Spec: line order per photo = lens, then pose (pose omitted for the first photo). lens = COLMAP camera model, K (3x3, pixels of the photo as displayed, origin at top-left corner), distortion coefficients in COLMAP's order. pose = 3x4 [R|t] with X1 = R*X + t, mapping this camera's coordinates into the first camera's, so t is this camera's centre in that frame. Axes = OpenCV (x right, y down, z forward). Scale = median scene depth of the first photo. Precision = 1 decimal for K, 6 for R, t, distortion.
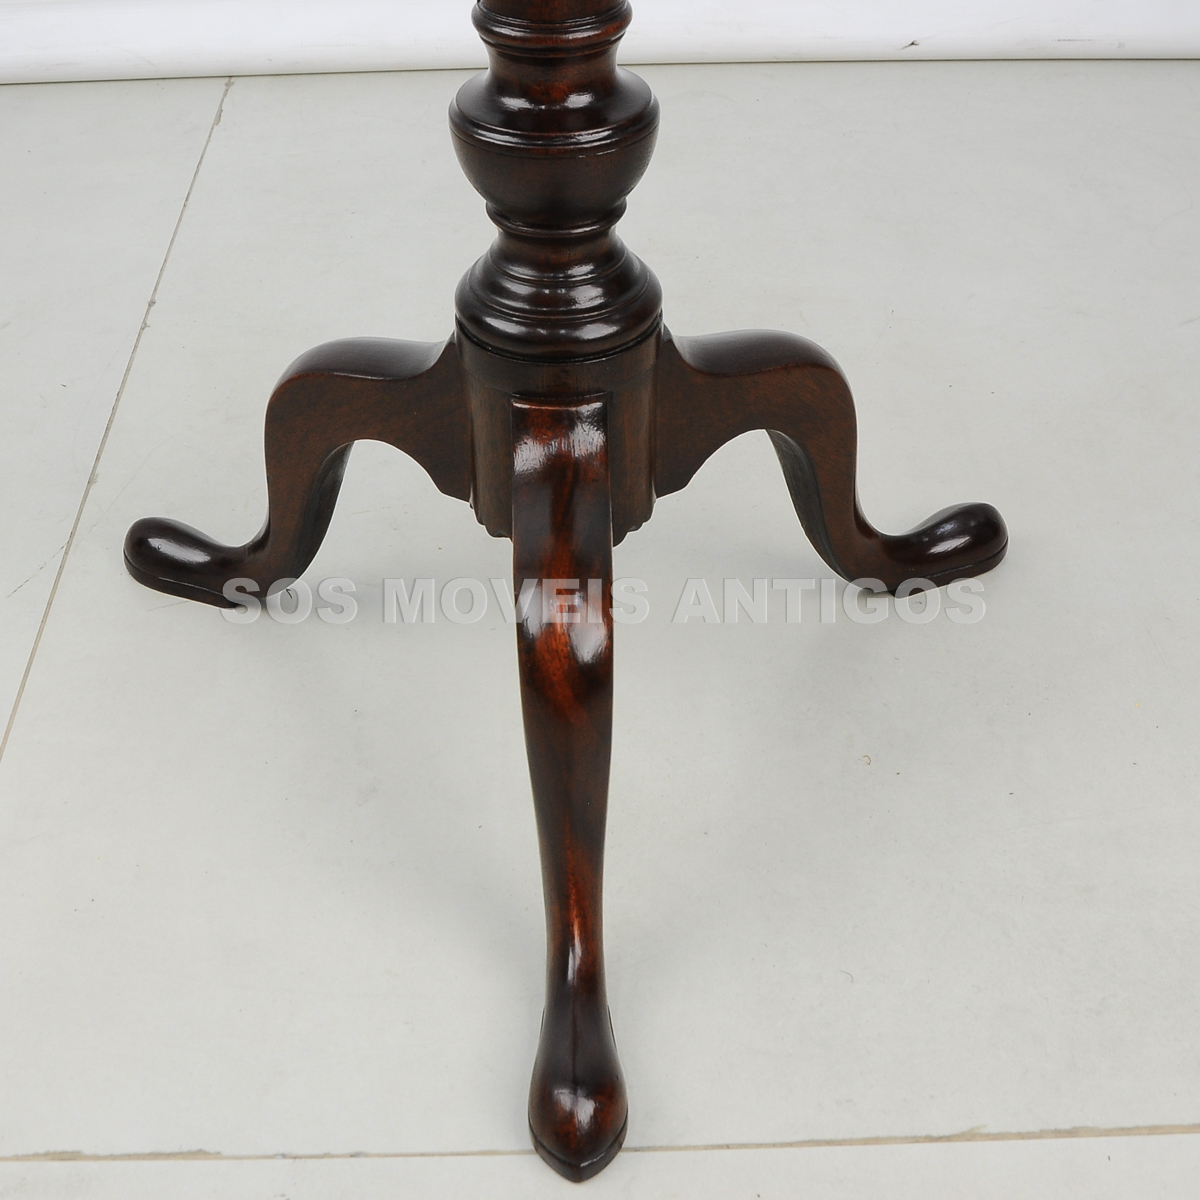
lens RADIAL K [[2080.5, 0, 606.1], [0, 2080.5, 593.2], [0, 0, 1]] dist [-0.069906, 0.000000]
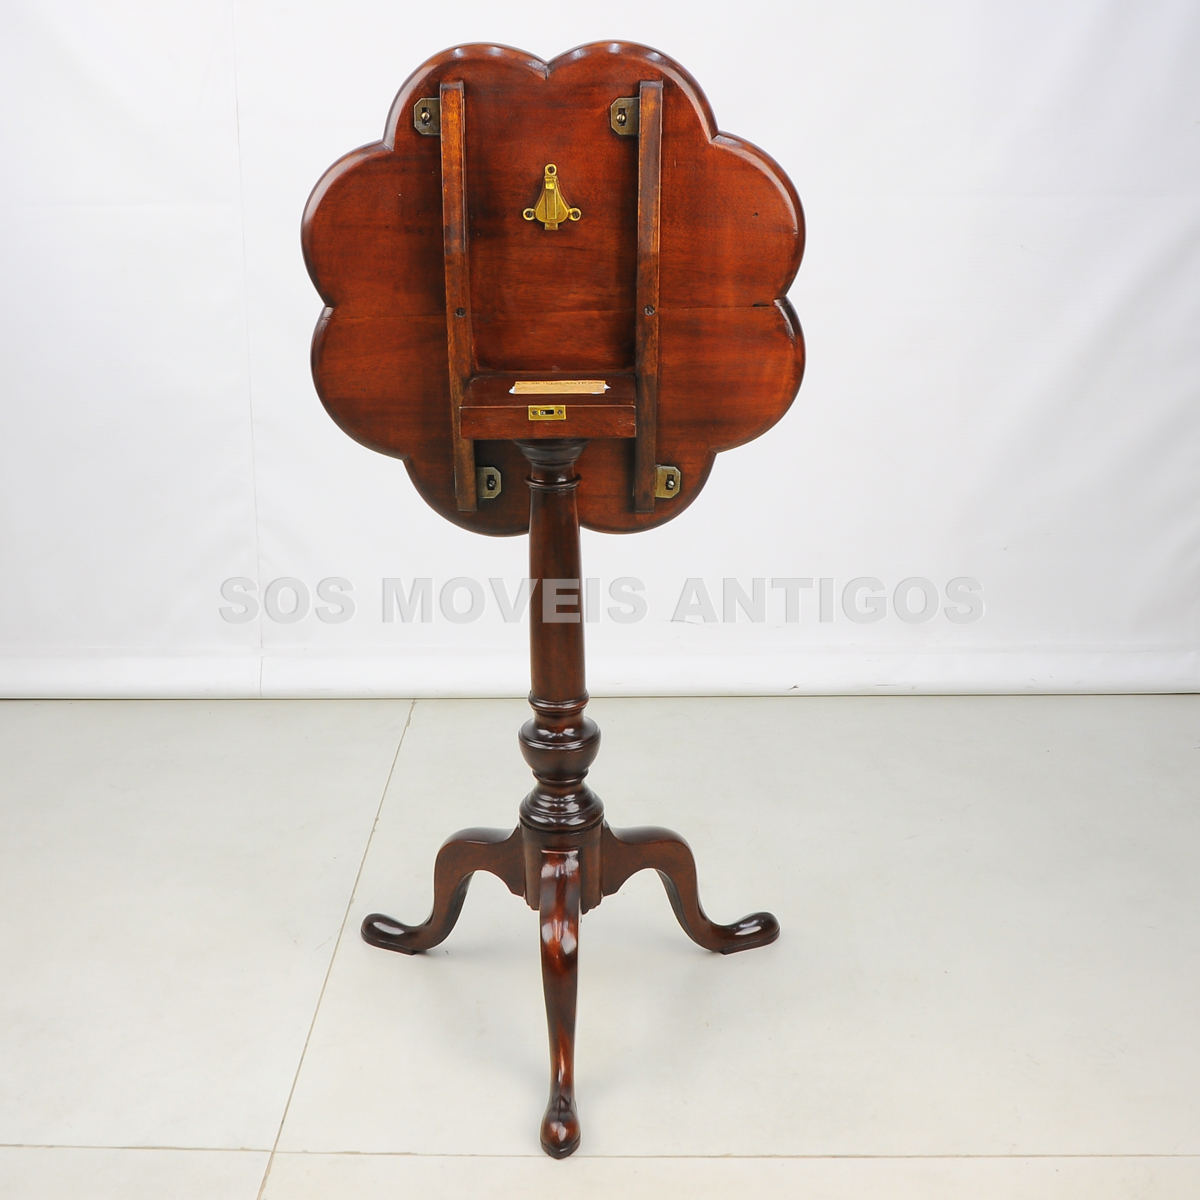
lens RADIAL K [[2080.5, 0, 613.4], [0, 2080.5, 650.8], [0, 0, 1]] dist [-0.069906, 0.000000]
pose [[0.998509, 0.007337, -0.054095, 0.173376], [-0.020467, 0.968965, -0.246350, 0.288441], [0.050609, 0.247090, 0.967670, -1.457935]]
